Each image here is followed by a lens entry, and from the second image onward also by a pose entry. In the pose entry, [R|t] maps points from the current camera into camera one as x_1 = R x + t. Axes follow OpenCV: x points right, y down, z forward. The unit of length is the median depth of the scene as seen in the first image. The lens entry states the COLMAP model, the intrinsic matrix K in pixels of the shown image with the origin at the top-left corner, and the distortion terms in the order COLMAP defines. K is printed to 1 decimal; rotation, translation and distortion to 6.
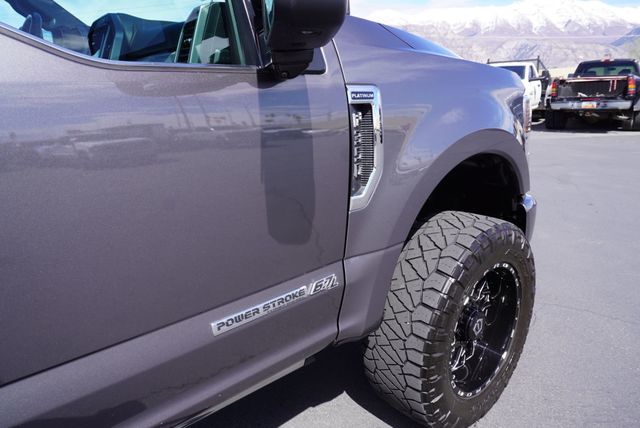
lens RADIAL K [[453.4, 0, 319.6], [0, 453.4, 214.0], [0, 0, 1]] dist [-0.046423, 0.019474]
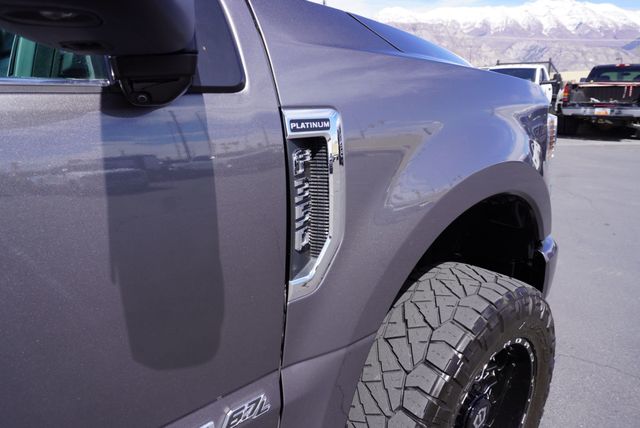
lens RADIAL K [[453.4, 0, 319.6], [0, 453.4, 210.4], [0, 0, 1]] dist [-0.046423, 0.019474]
pose [[0.999510, 0.030245, -0.008118, 0.085680], [-0.030231, 0.999541, 0.001841, -0.106093], [0.008170, -0.001595, 0.999965, 0.268478]]
